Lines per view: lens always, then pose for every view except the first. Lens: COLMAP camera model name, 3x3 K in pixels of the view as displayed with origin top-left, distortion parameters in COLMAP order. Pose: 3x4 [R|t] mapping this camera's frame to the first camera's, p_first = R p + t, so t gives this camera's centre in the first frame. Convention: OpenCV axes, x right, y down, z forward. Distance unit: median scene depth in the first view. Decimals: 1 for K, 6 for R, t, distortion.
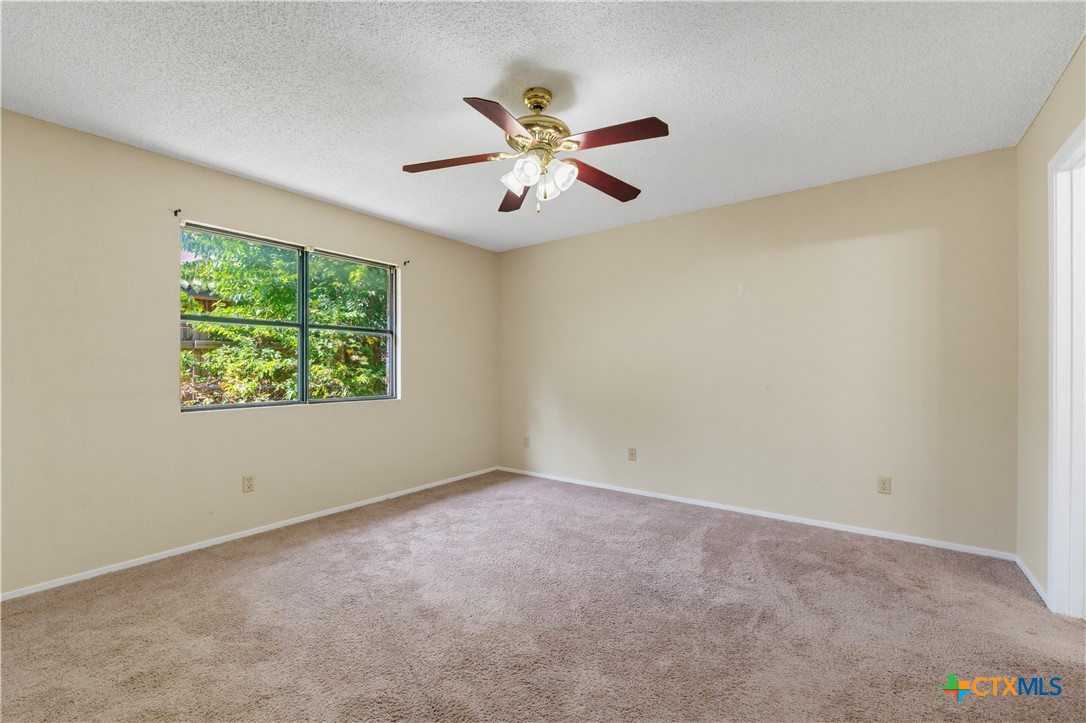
lens RADIAL K [[461.4, 0, 547.2], [0, 461.4, 365.6], [0, 0, 1]] dist [-0.000078, 0.000008]
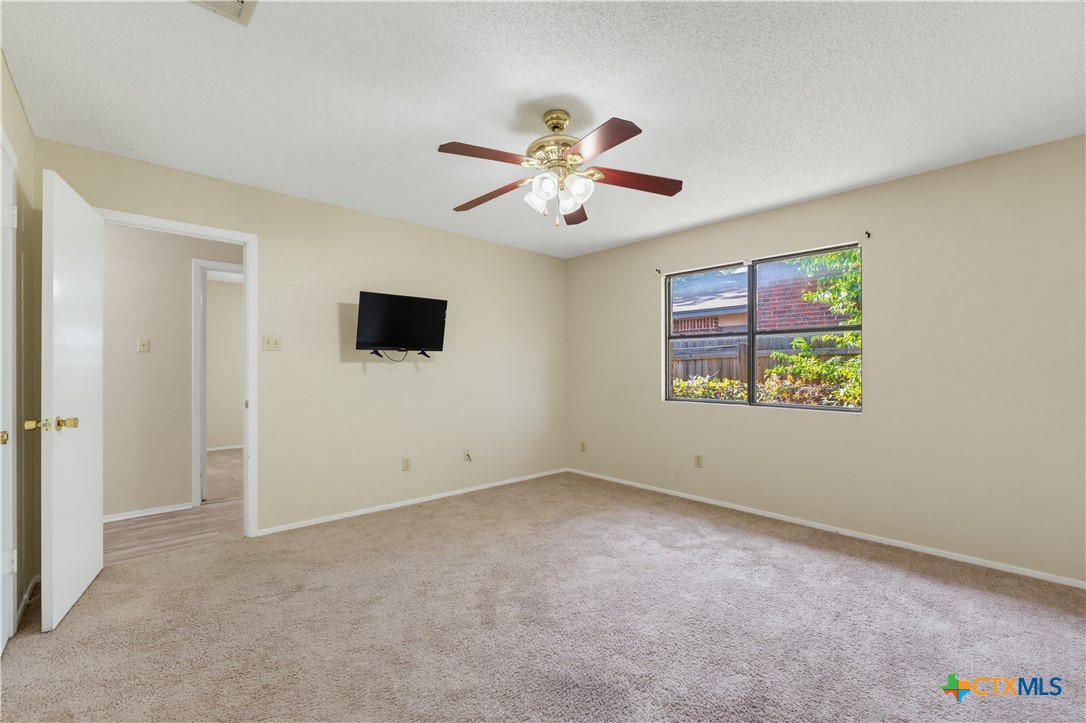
lens RADIAL K [[460.3, 0, 543.0], [0, 460.3, 361.5], [0, 0, 1]] dist [0.000963, -0.000015]
pose [[-0.201529, -0.020773, -0.979262, 0.729222], [-0.000316, 0.999776, -0.021143, 0.003638], [0.979482, -0.003951, -0.201491, 0.844824]]
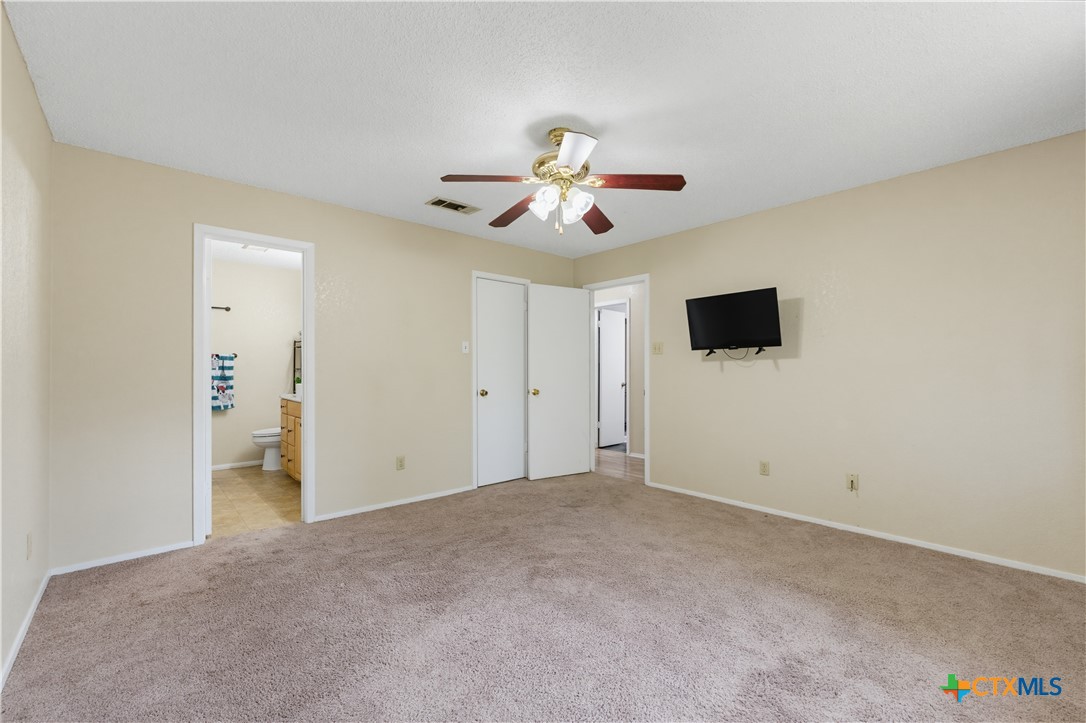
lens RADIAL K [[461.4, 0, 547.2], [0, 461.4, 365.6], [0, 0, 1]] dist [-0.000078, 0.000008]
pose [[-0.974442, 0.007725, 0.224508, -0.171612], [0.006396, 0.999957, -0.006644, -0.001889], [-0.224550, -0.005039, -0.974450, 1.516572]]
